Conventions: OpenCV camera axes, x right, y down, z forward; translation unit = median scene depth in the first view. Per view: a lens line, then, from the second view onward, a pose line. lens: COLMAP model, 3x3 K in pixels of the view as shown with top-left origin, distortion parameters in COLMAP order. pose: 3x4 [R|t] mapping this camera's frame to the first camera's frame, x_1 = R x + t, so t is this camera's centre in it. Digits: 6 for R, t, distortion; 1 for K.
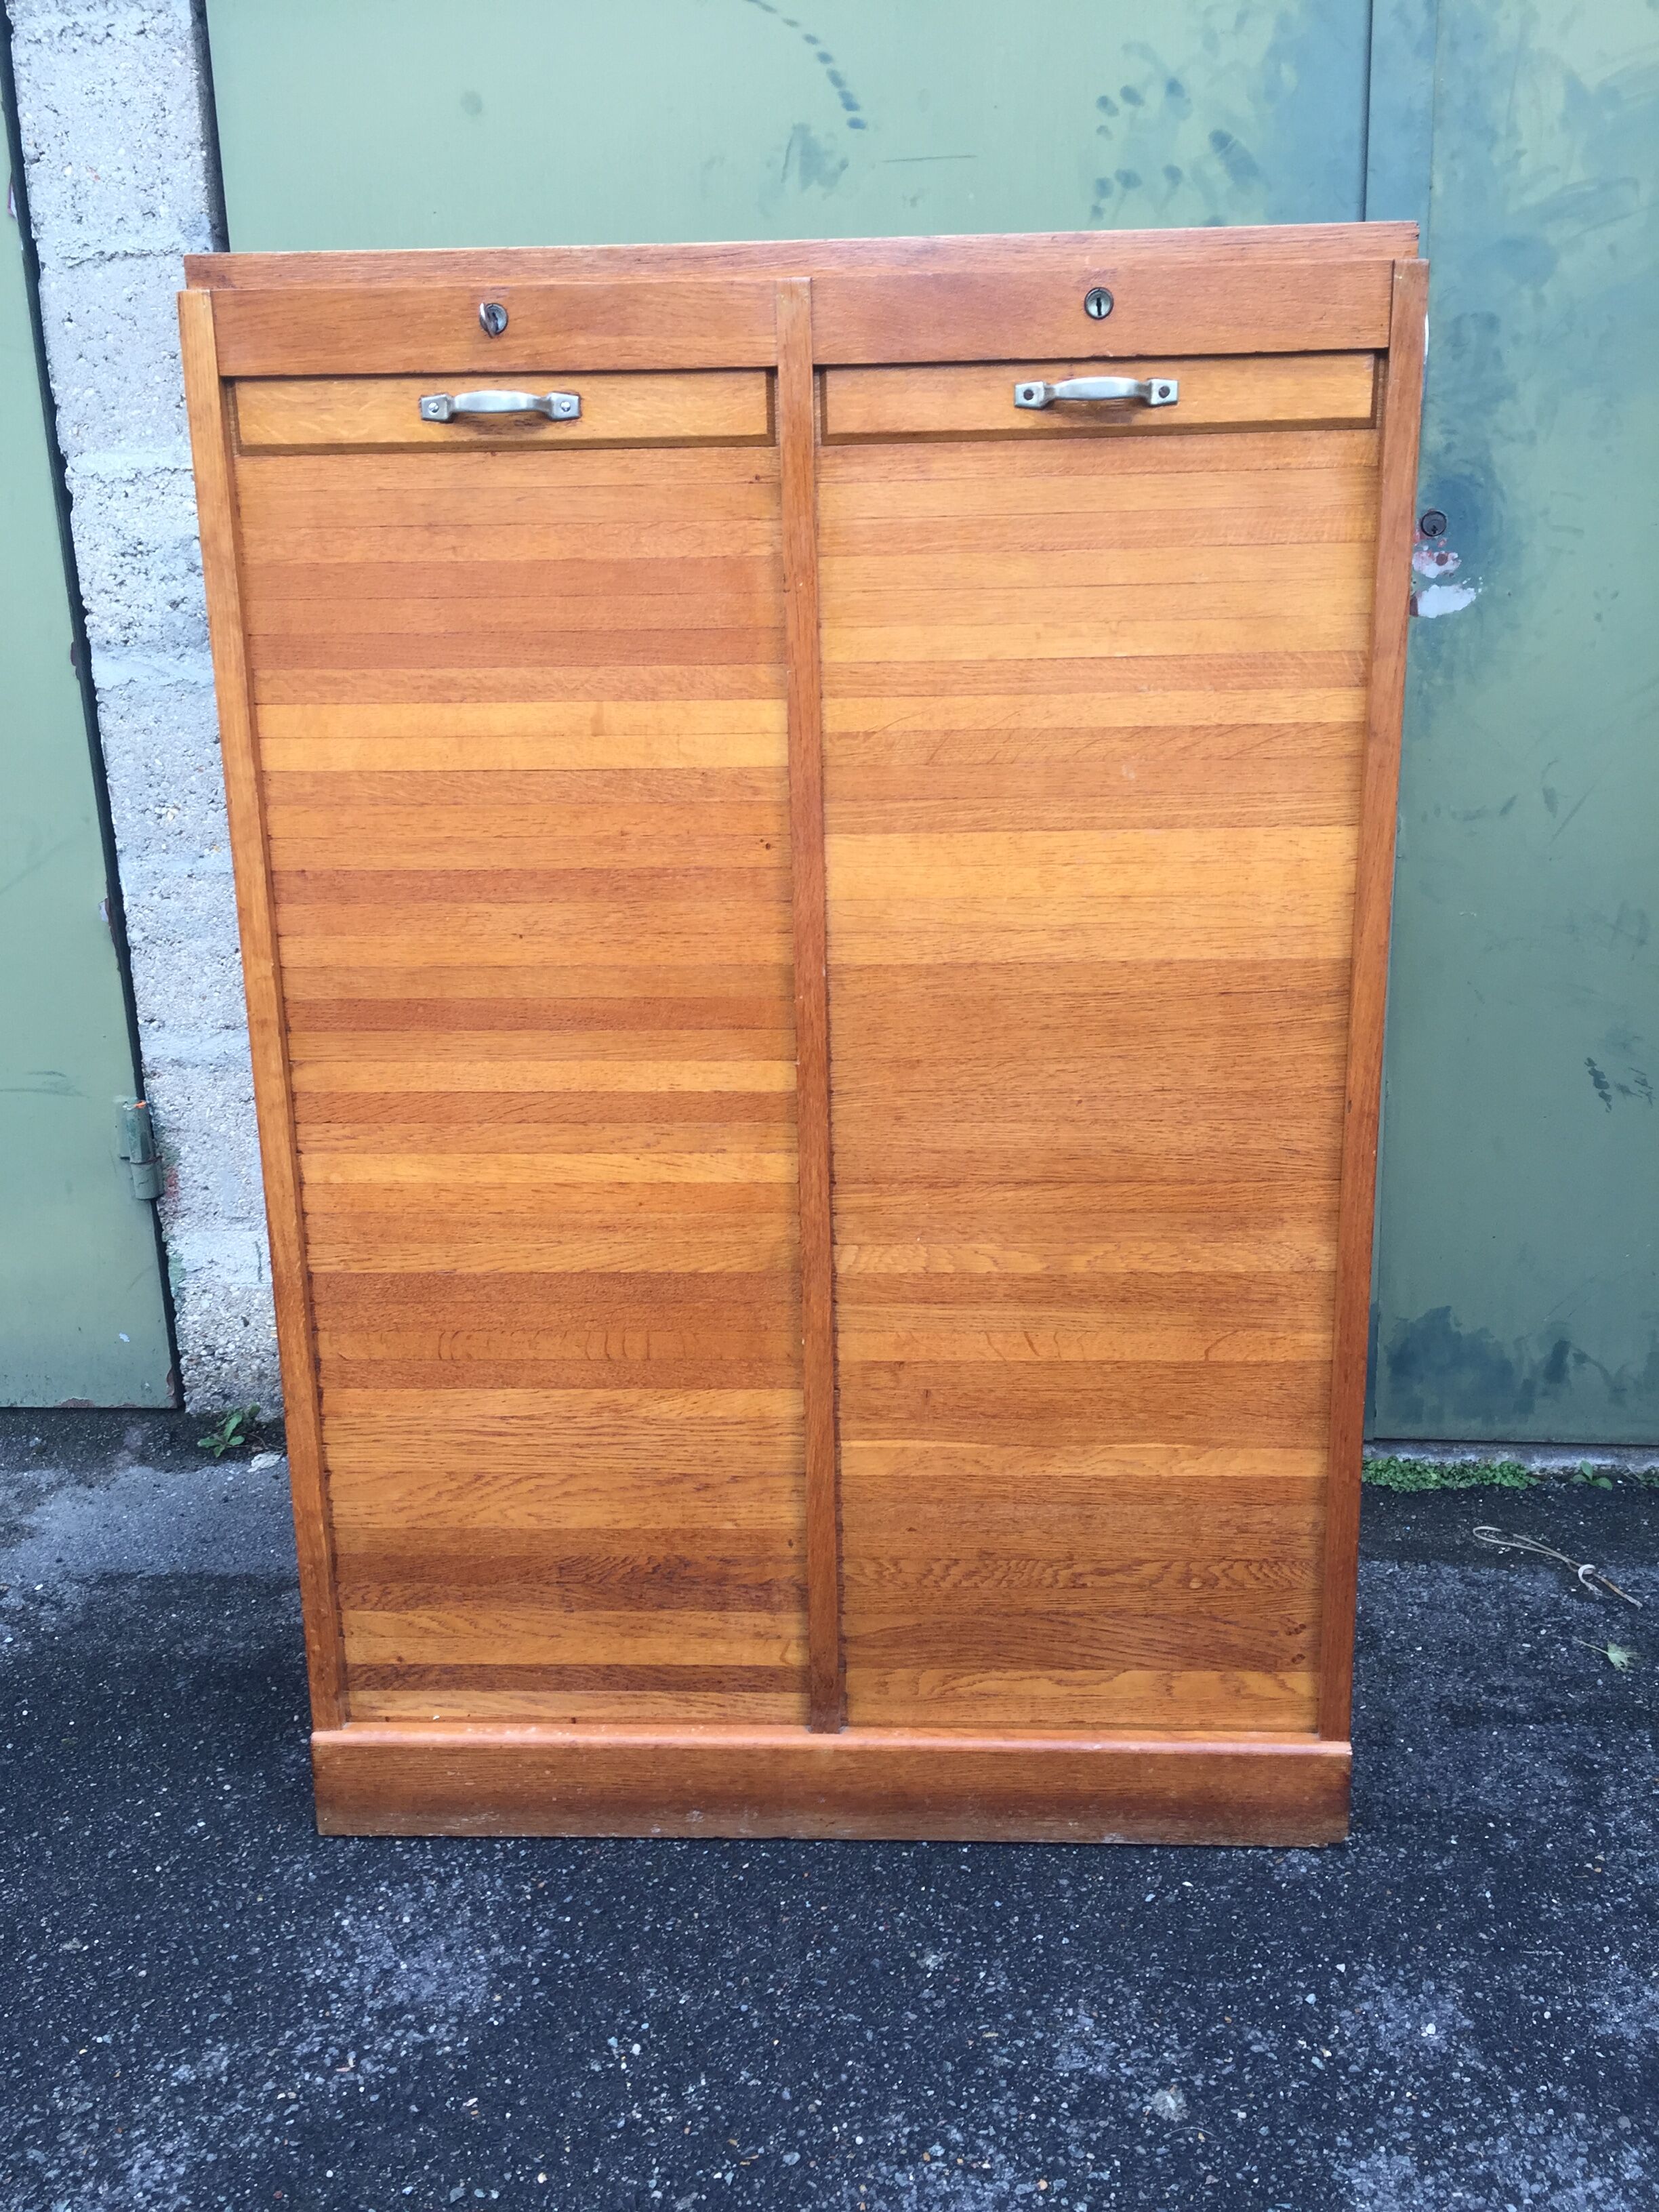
lens RADIAL K [[1896.2, 0, 852.4], [0, 1896.2, 1085.9], [0, 0, 1]] dist [0.062236, -0.094809]
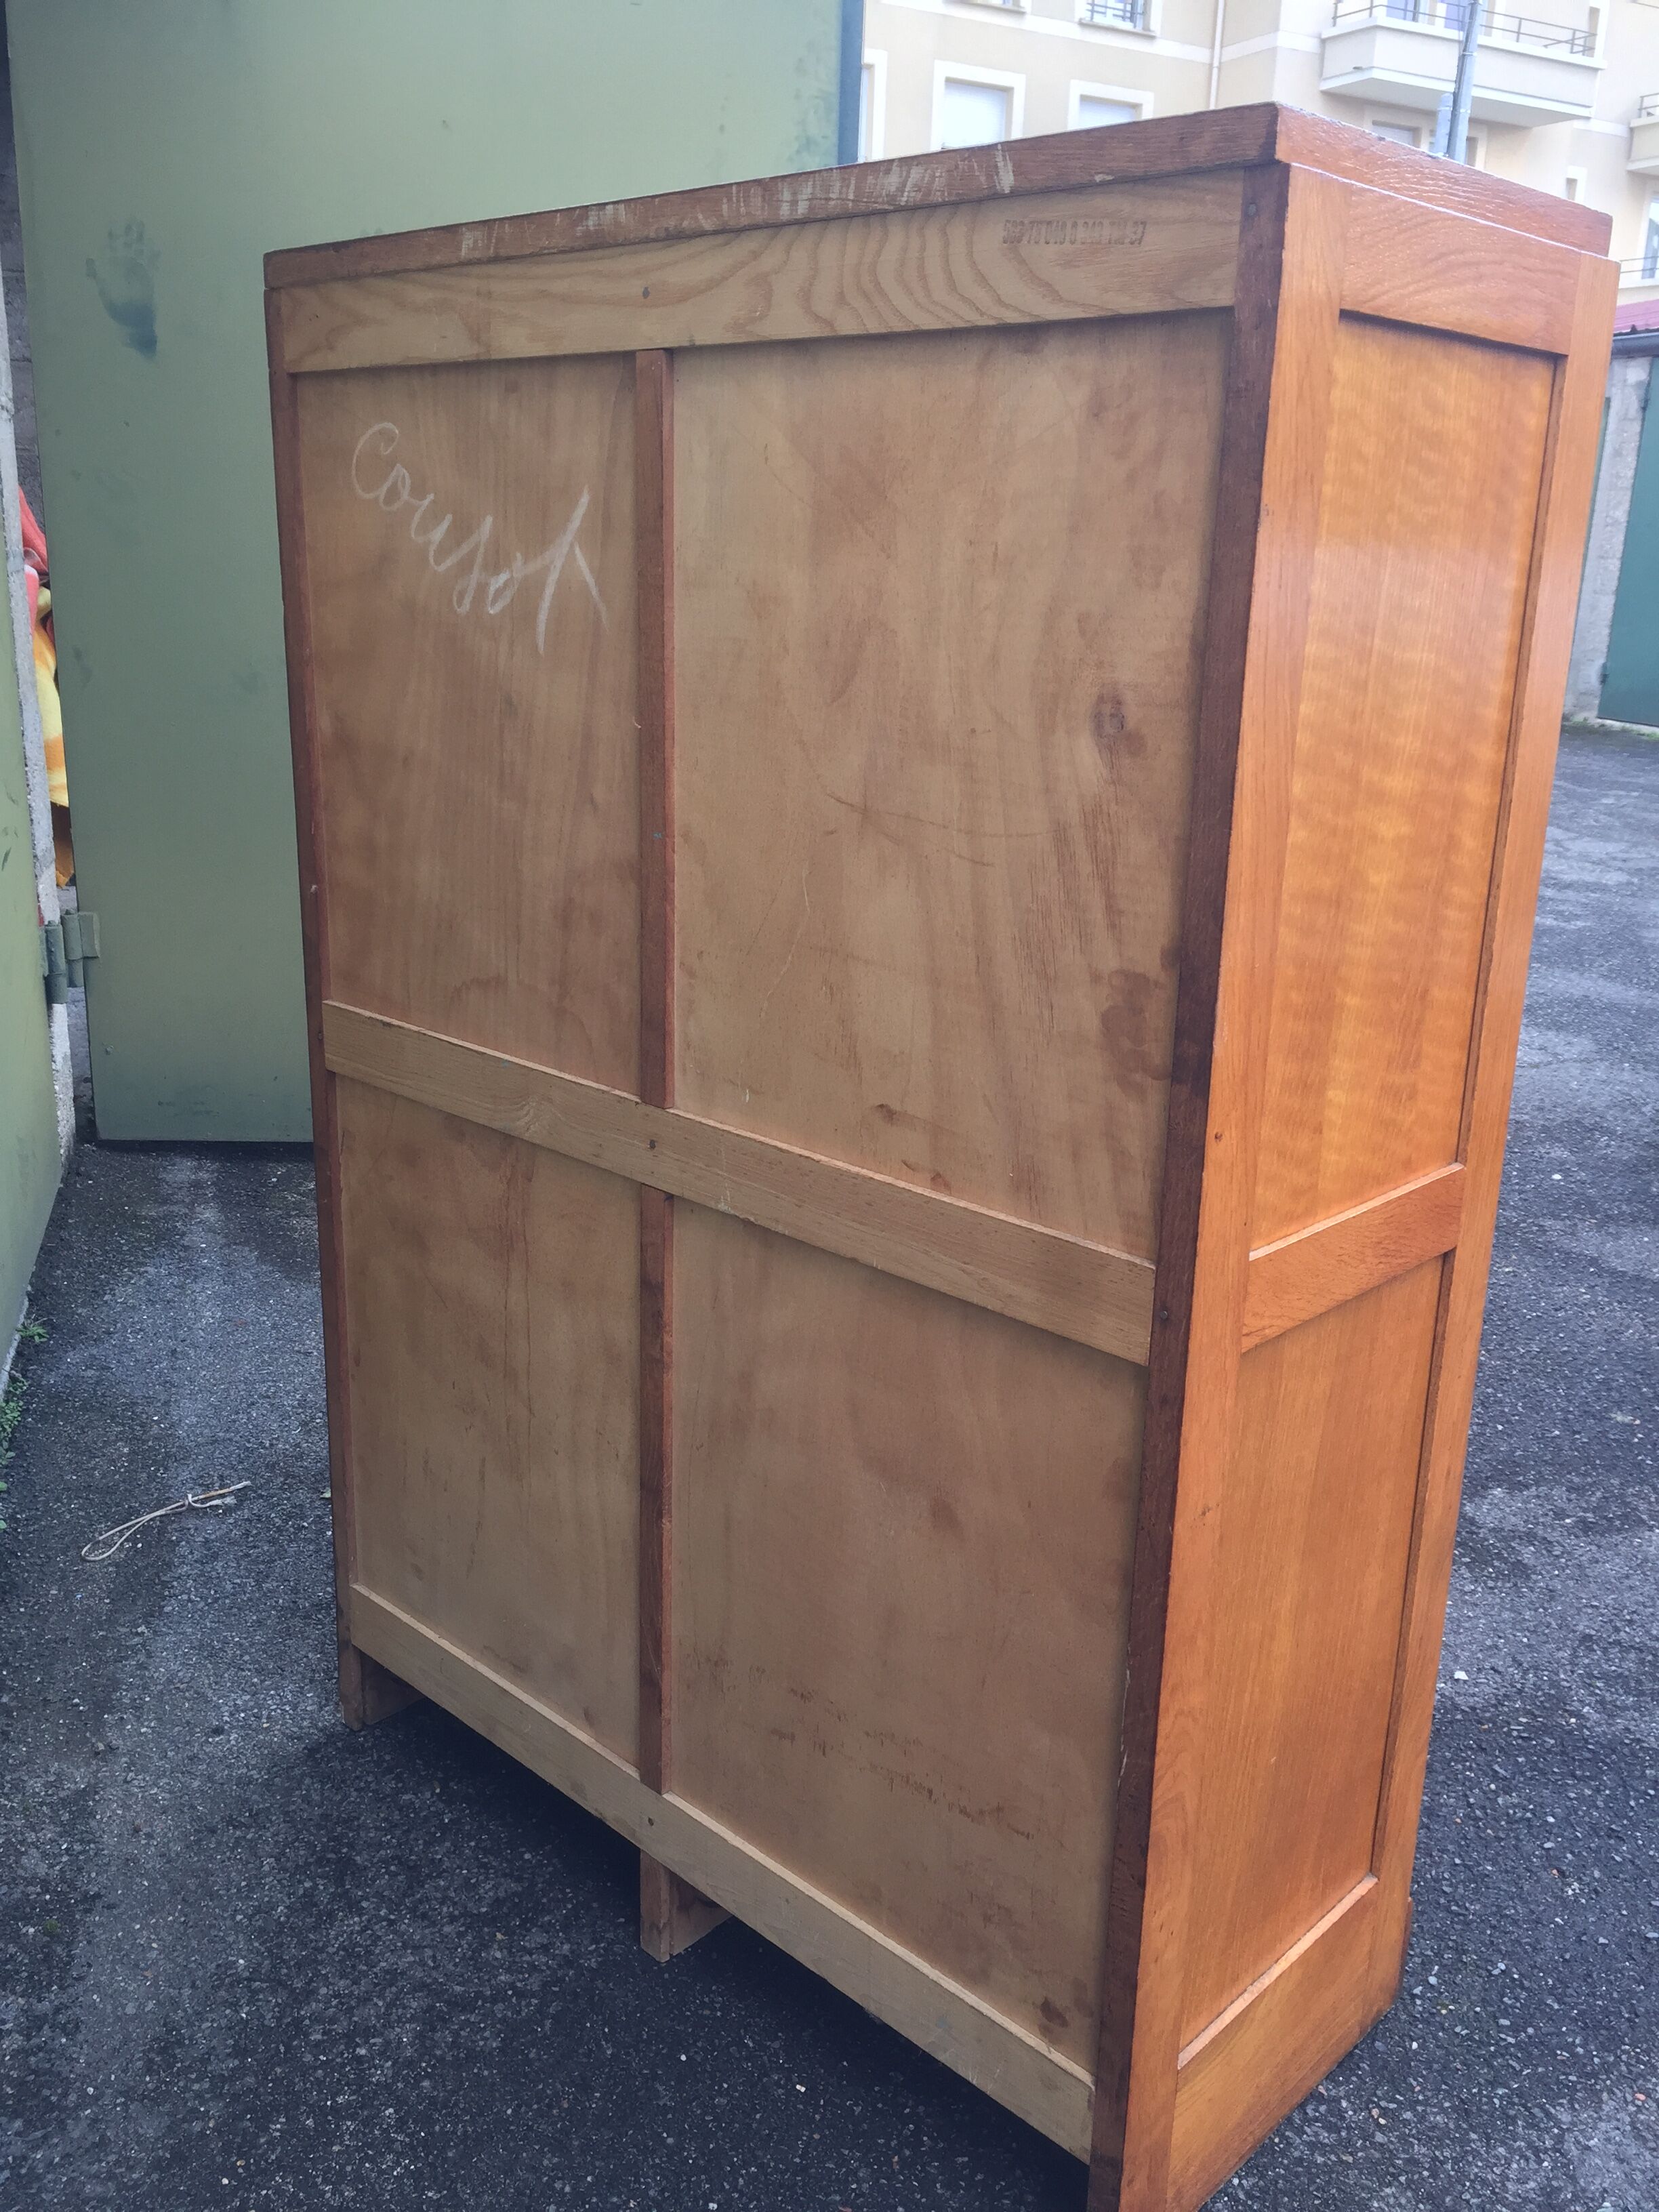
lens RADIAL K [[1896.2, 0, 845.0], [0, 1896.2, 1101.4], [0, 0, 1]] dist [0.062236, -0.094809]
pose [[-0.379810, -0.255156, 0.889179, -0.892406], [0.206773, 0.913471, 0.350449, -0.347033], [-0.901659, 0.316963, -0.294186, 1.301527]]
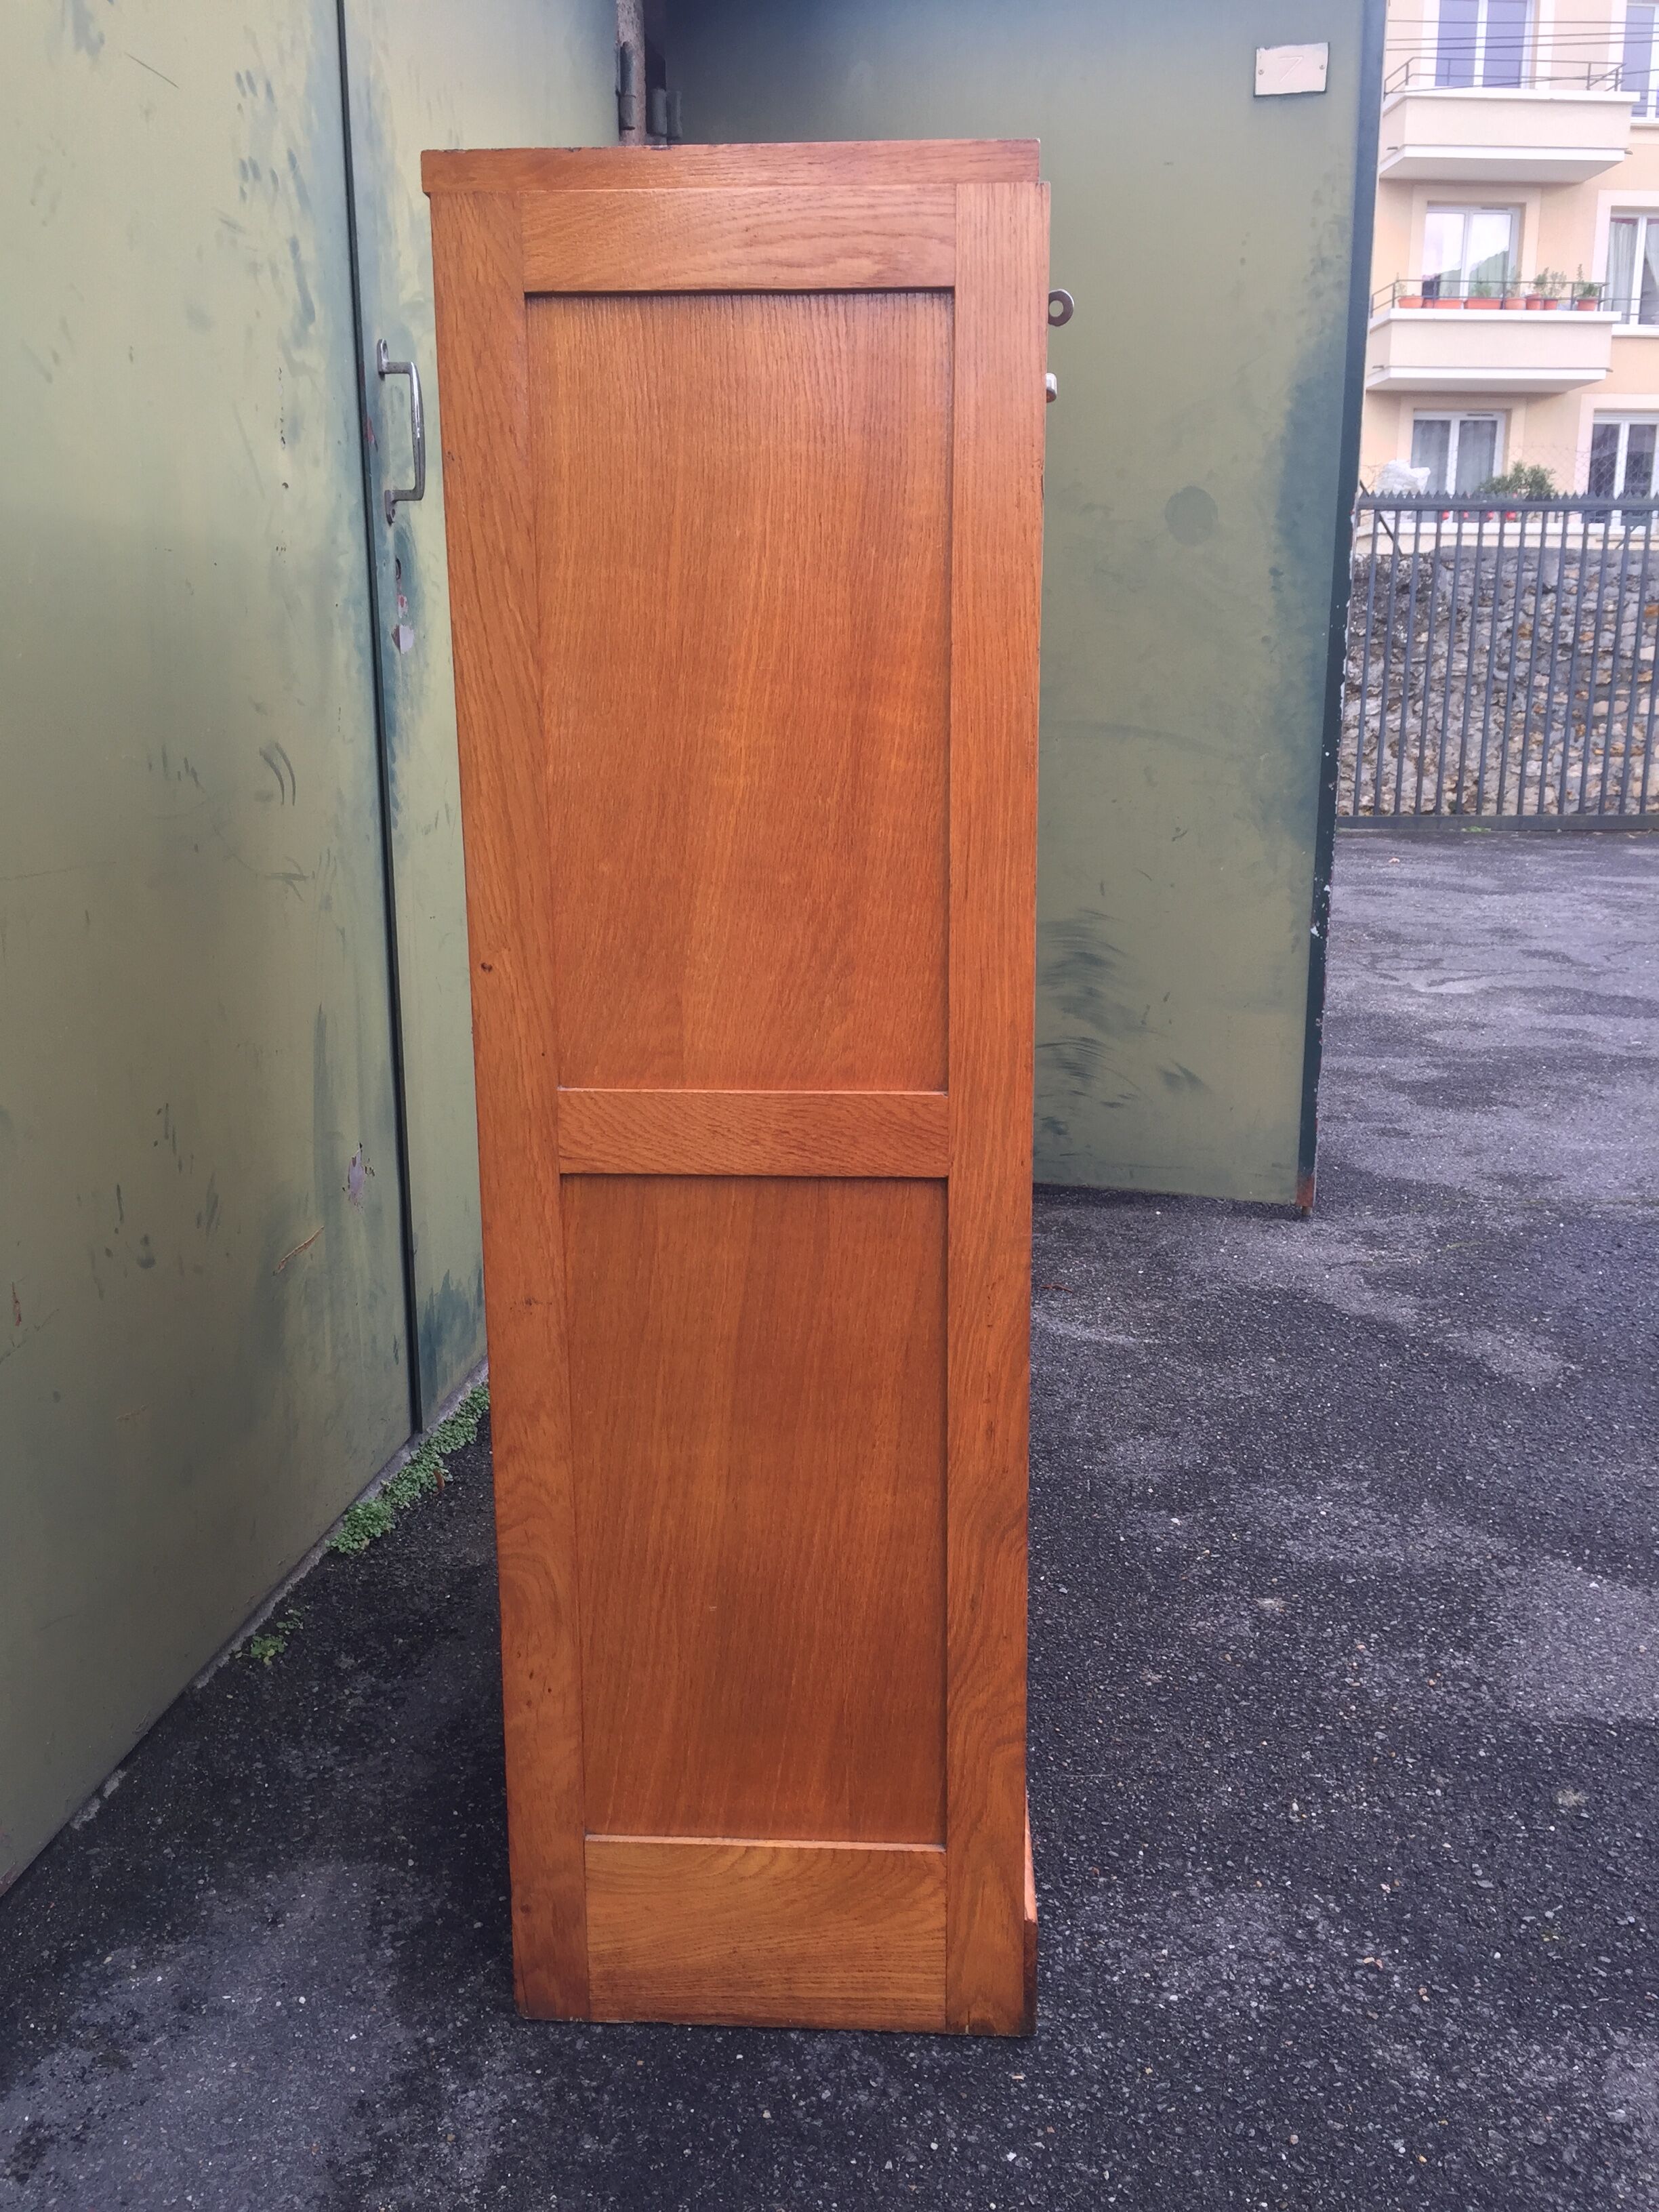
lens RADIAL K [[1896.2, 0, 840.8], [0, 1896.2, 1095.7], [0, 0, 1]] dist [0.062236, -0.094809]
pose [[0.012770, -0.184378, 0.982772, -1.161835], [0.249772, 0.952284, 0.175412, -0.187123], [-0.968220, 0.243229, 0.058213, 1.064436]]
